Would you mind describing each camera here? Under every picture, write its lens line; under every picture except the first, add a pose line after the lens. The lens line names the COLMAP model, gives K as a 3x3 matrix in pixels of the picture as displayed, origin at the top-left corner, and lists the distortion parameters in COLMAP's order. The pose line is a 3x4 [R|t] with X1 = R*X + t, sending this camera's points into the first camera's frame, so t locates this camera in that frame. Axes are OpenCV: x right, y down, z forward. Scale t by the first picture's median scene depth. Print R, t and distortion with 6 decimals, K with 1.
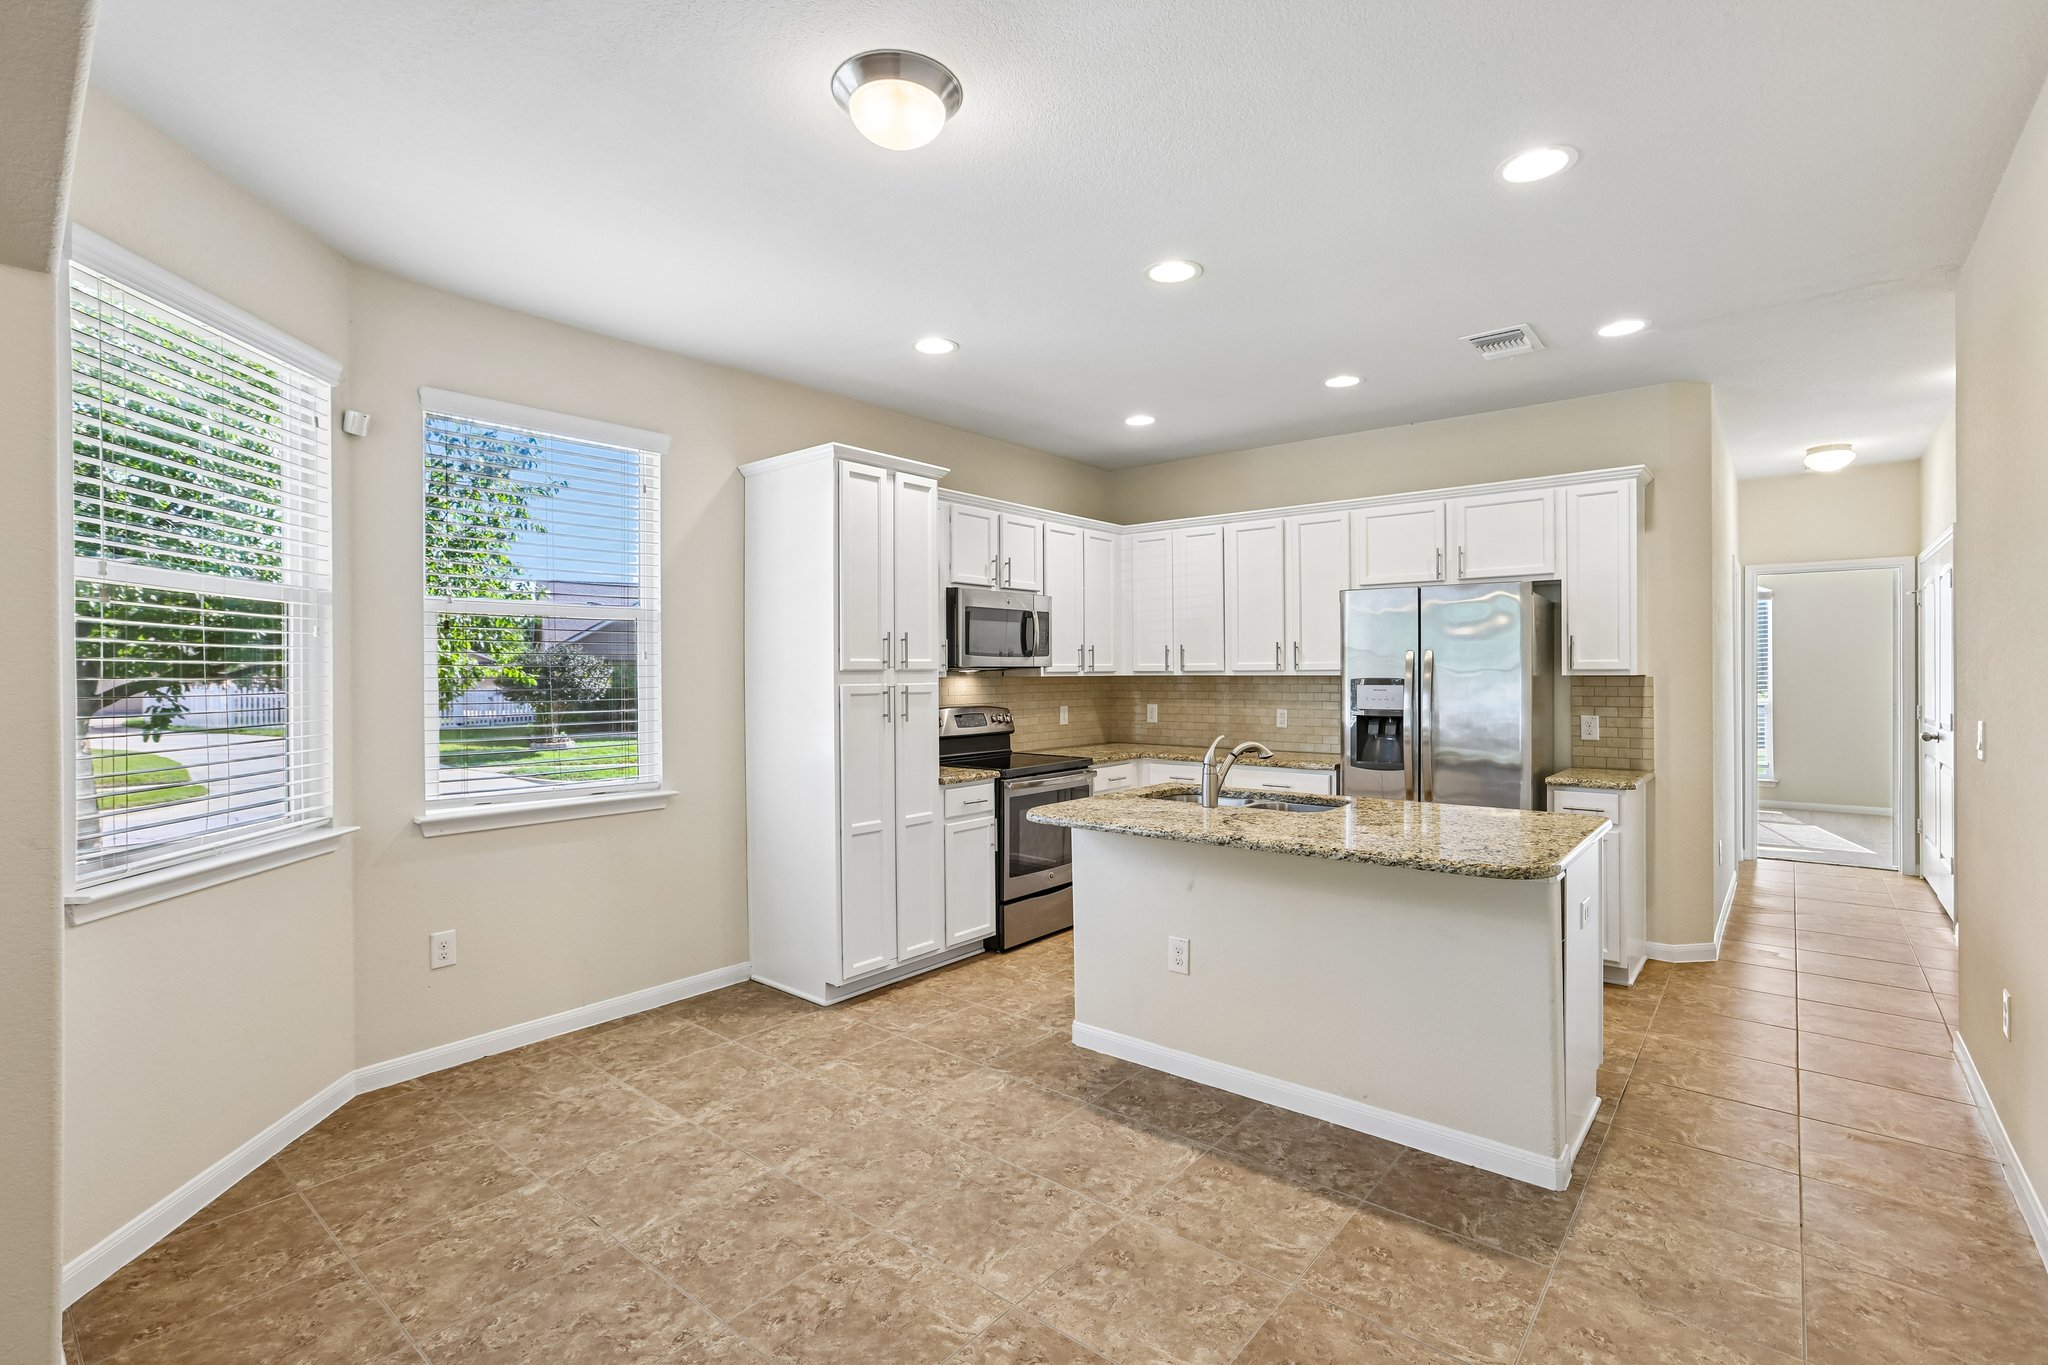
lens RADIAL K [[932.2, 0, 1039.2], [0, 932.2, 666.9], [0, 0, 1]] dist [-0.002892, 0.001093]
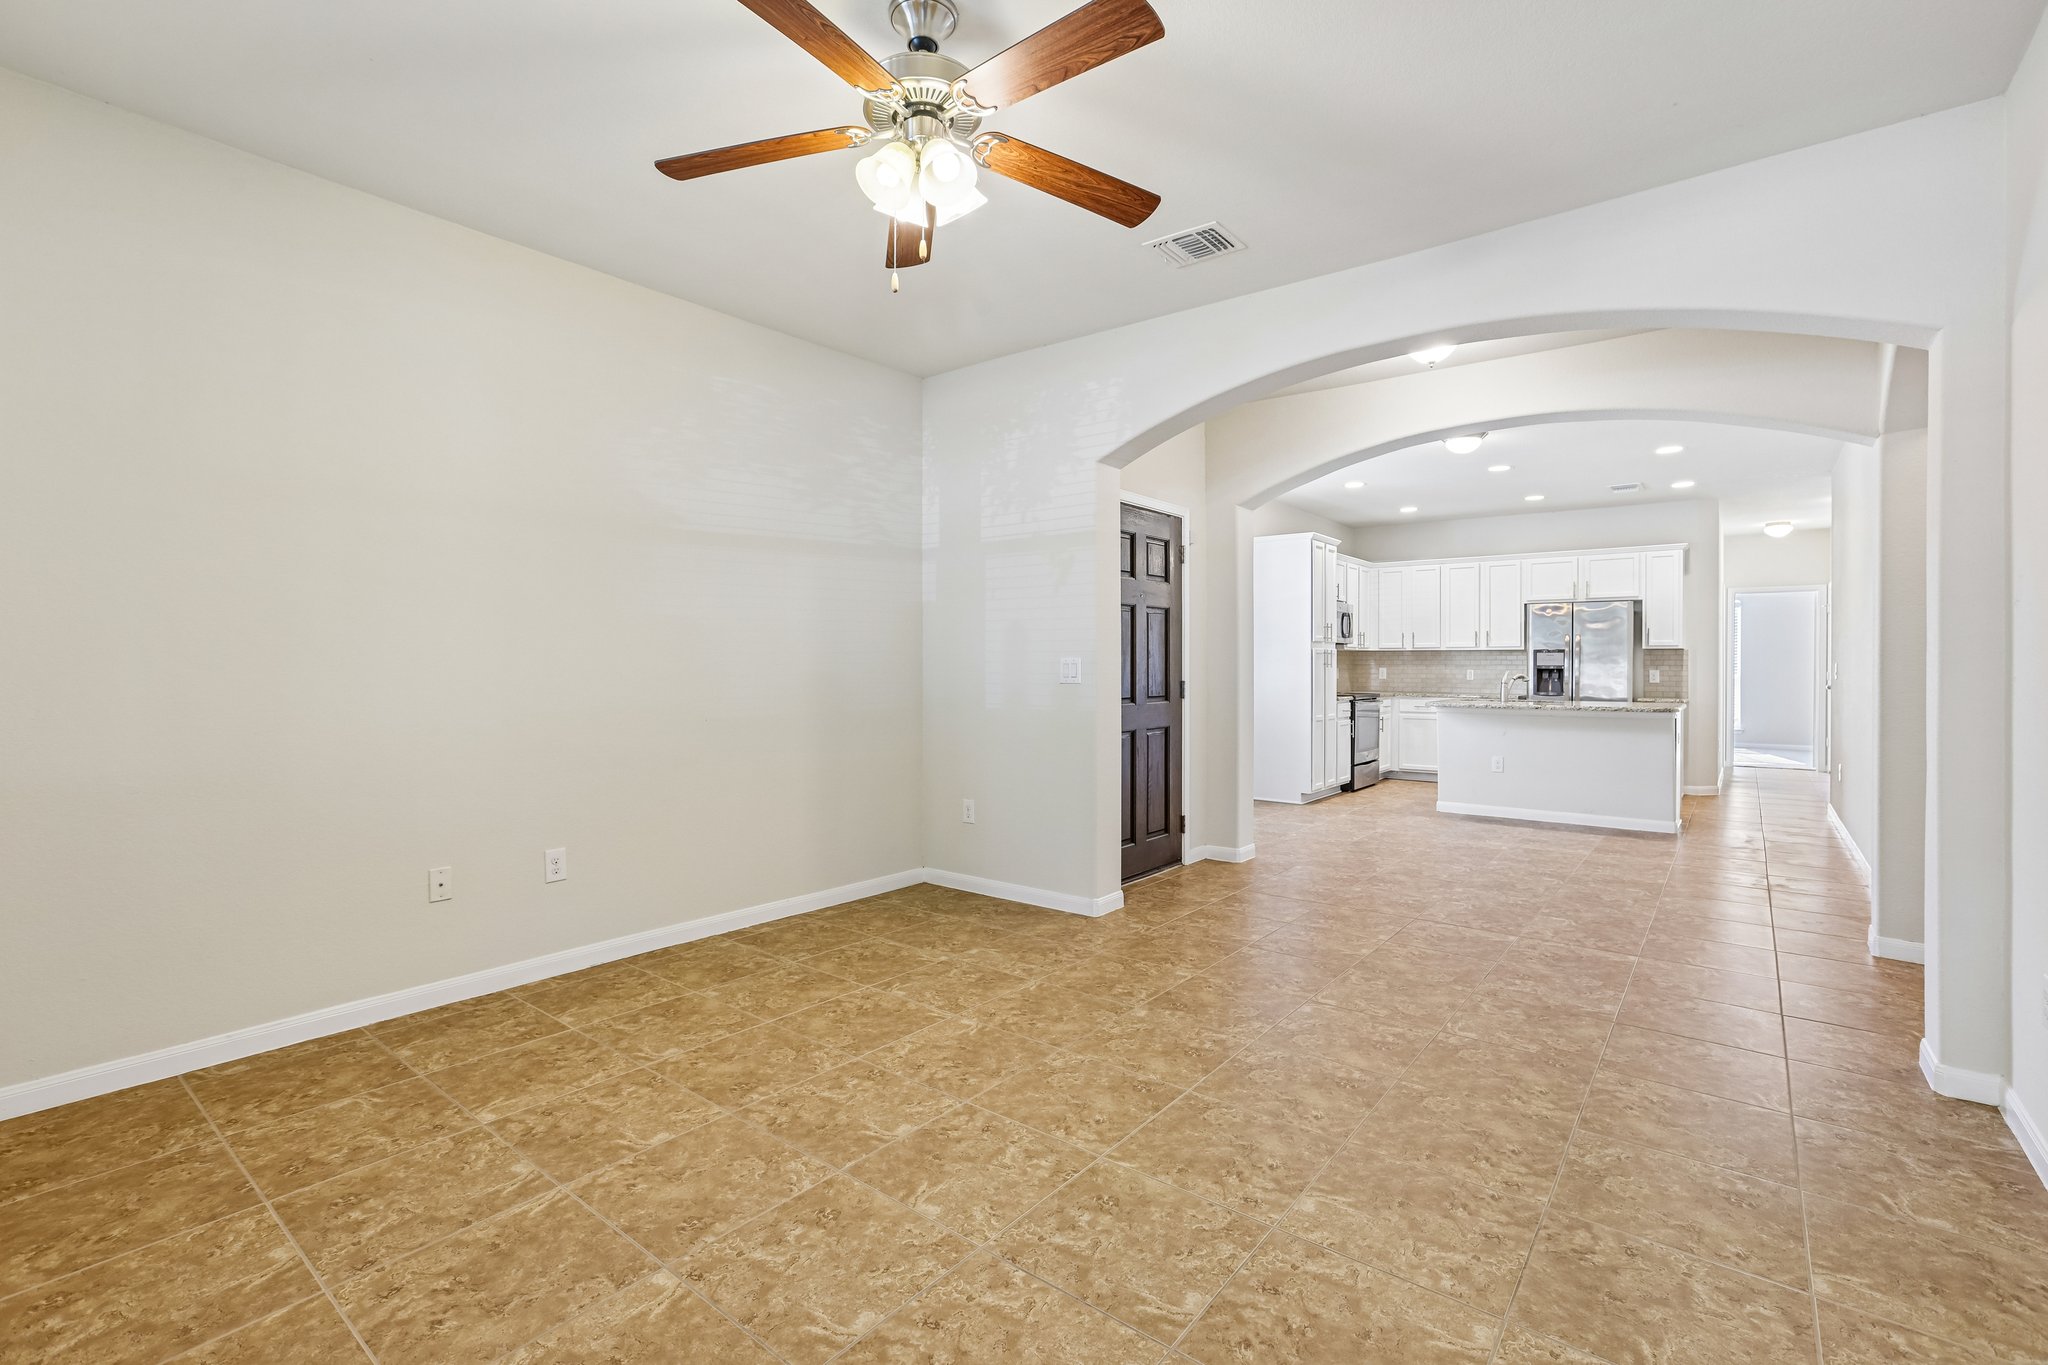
lens RADIAL K [[915.1, 0, 1008.9], [0, 915.1, 674.3], [0, 0, 1]] dist [-0.030892, 0.013961]
pose [[0.999994, 0.003061, 0.001305, -0.778408], [-0.003087, 0.999783, 0.020623, 0.027862], [-0.001241, -0.020627, 0.999786, -0.906218]]
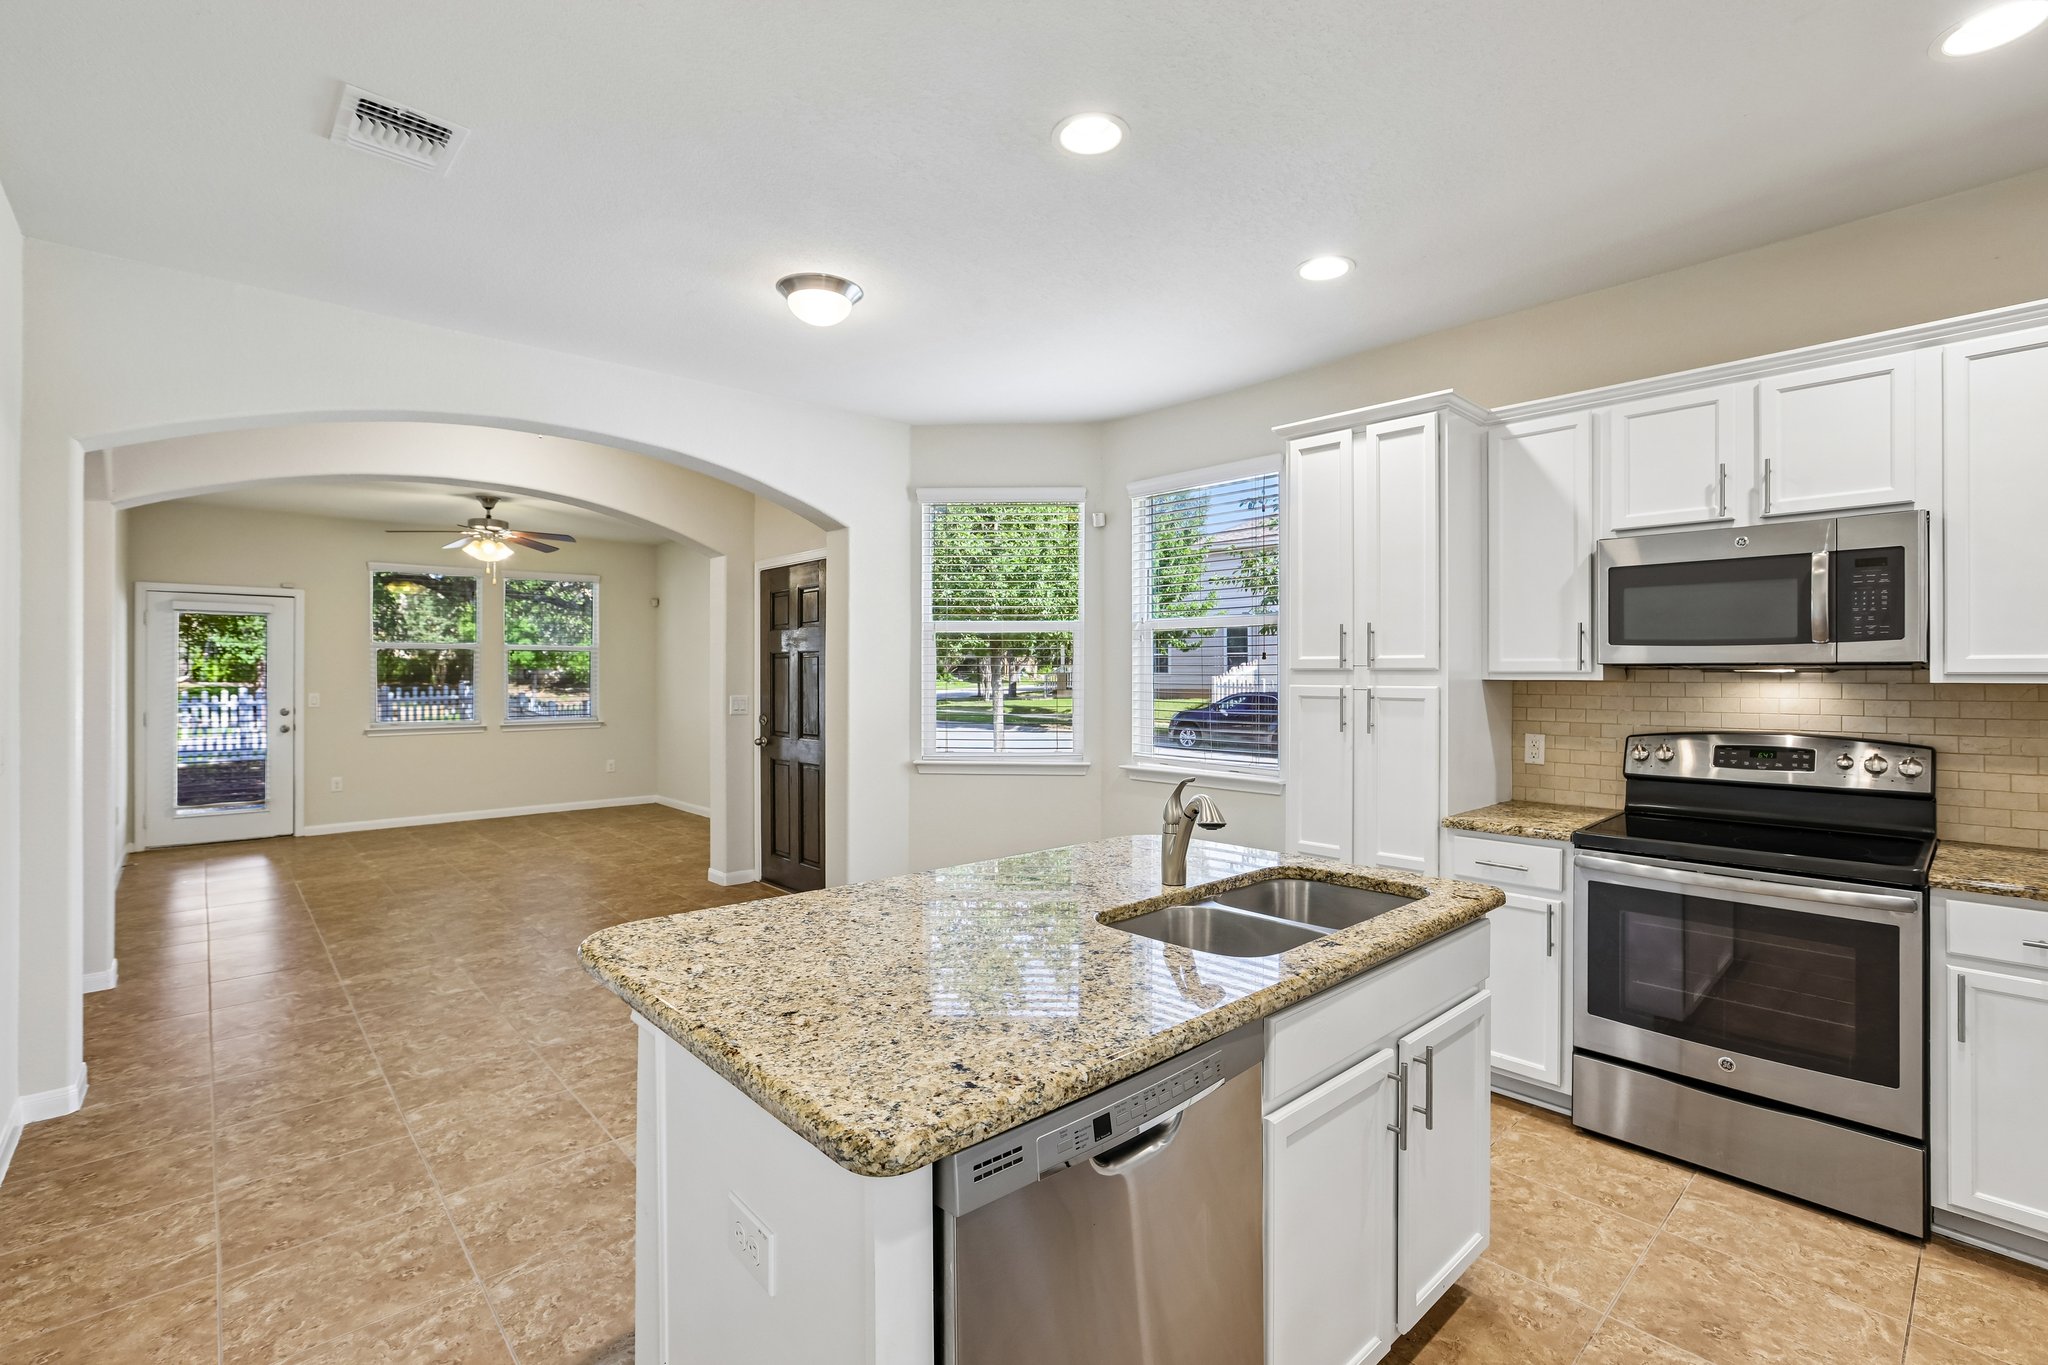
lens RADIAL K [[915.1, 0, 1039.9], [0, 915.1, 670.5], [0, 0, 1]] dist [-0.030892, 0.013961]
pose [[-0.144490, 0.007353, -0.989479, 0.619563], [0.006642, 0.999957, 0.006461, -0.002344], [0.989484, -0.005639, -0.144532, 0.761097]]
